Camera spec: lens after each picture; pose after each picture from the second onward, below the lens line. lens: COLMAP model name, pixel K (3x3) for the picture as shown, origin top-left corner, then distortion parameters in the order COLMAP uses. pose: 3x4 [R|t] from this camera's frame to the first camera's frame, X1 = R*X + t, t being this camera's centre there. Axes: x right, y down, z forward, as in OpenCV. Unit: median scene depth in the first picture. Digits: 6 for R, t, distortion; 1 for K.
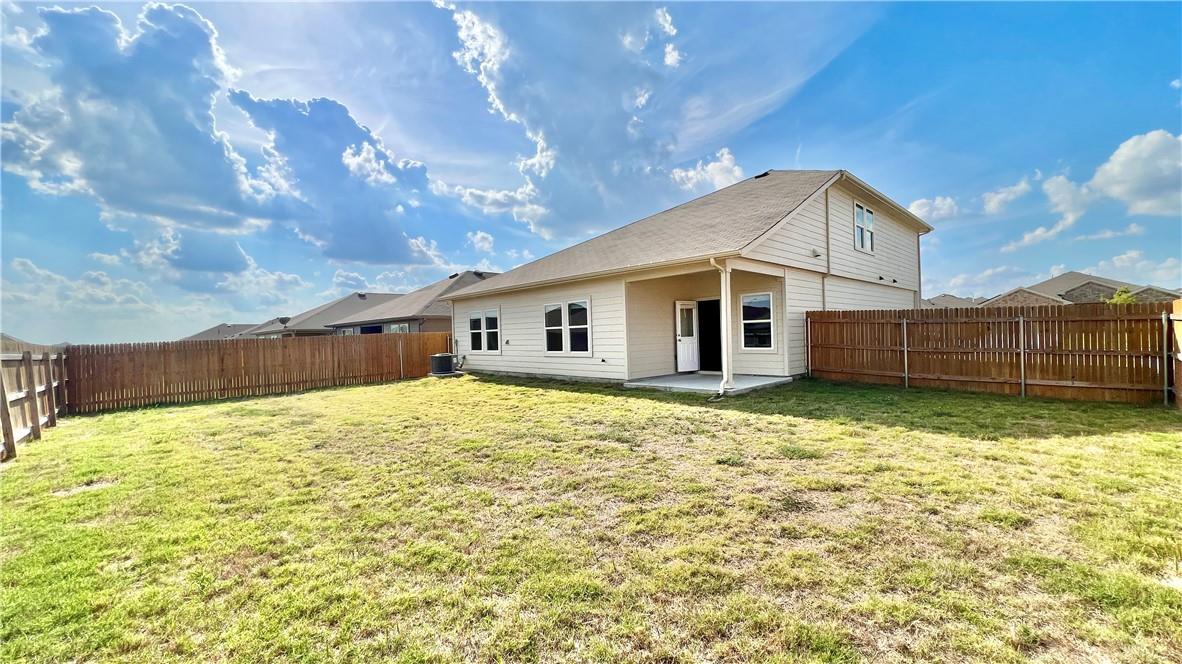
lens RADIAL K [[475.4, 0, 586.6], [0, 475.4, 334.5], [0, 0, 1]] dist [0.000659, 0.000451]
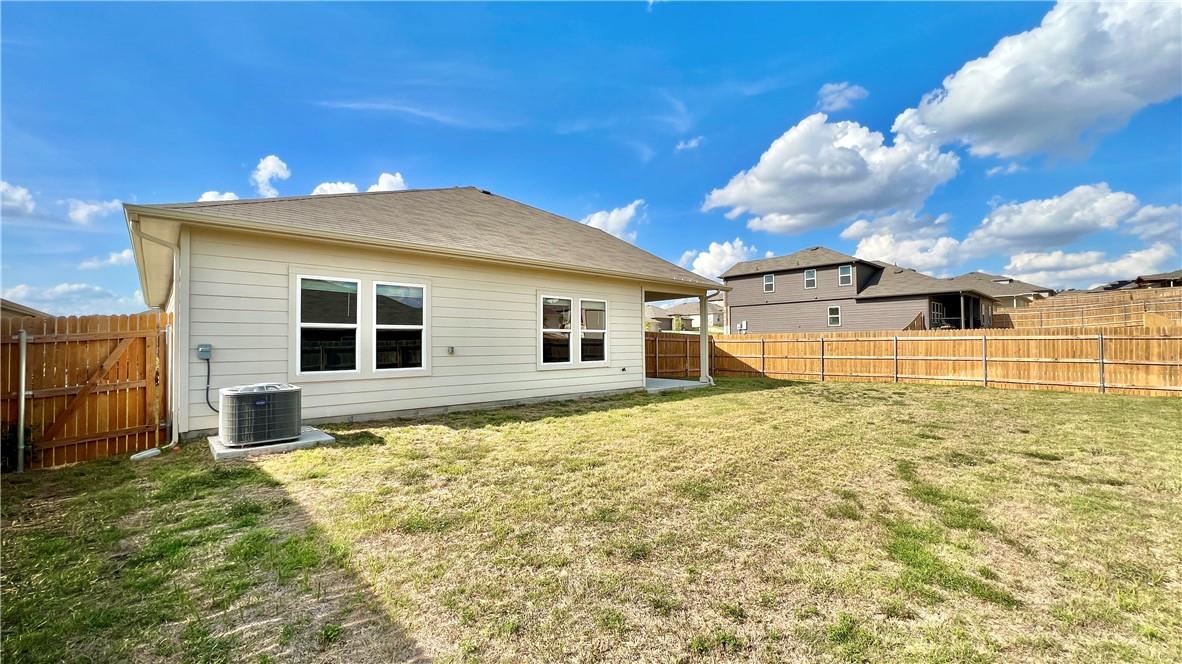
lens RADIAL K [[475.4, 0, 586.2], [0, 475.4, 335.5], [0, 0, 1]] dist [0.000659, 0.000451]
pose [[0.019530, 0.042957, 0.998886, -0.748427], [0.004766, 0.999061, -0.043058, 0.024046], [-0.999798, 0.005602, 0.019307, 0.889847]]
